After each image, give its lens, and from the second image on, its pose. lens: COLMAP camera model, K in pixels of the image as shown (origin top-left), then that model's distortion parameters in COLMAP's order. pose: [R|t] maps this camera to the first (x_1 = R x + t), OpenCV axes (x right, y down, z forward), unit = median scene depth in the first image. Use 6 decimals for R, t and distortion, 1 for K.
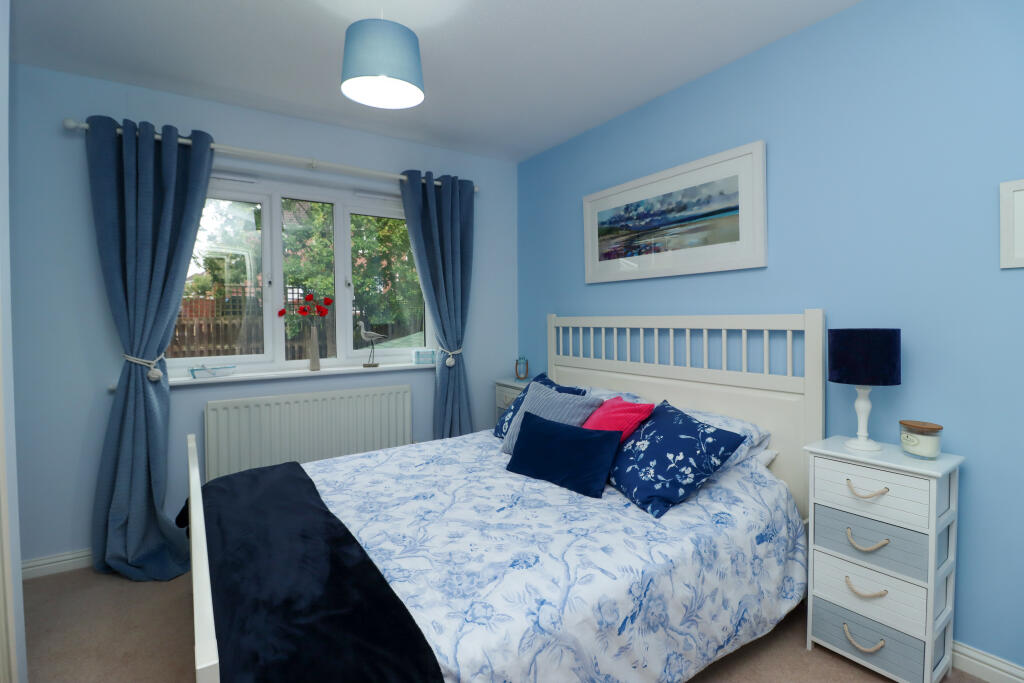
lens RADIAL K [[479.0, 0, 513.1], [0, 479.0, 326.4], [0, 0, 1]] dist [-0.003057, -0.000969]
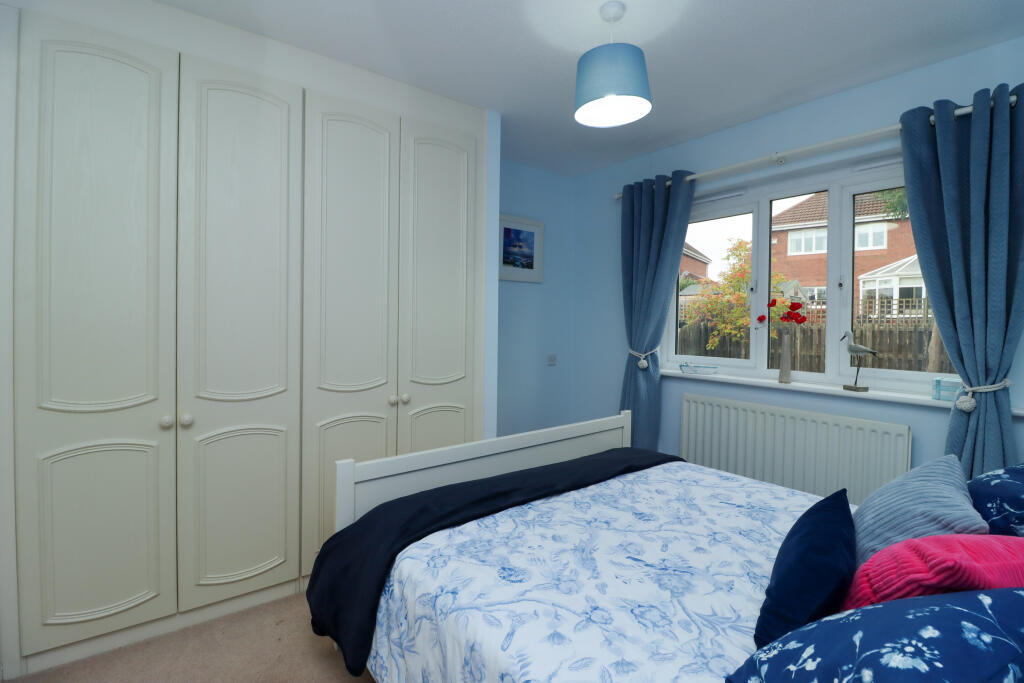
lens RADIAL K [[479.0, 0, 513.1], [0, 479.0, 326.4], [0, 0, 1]] dist [-0.003057, -0.000969]
pose [[0.053019, 0.018982, -0.998413, 0.719691], [-0.030667, 0.999379, 0.017372, -0.023587], [0.998123, 0.029697, 0.053568, 0.680339]]
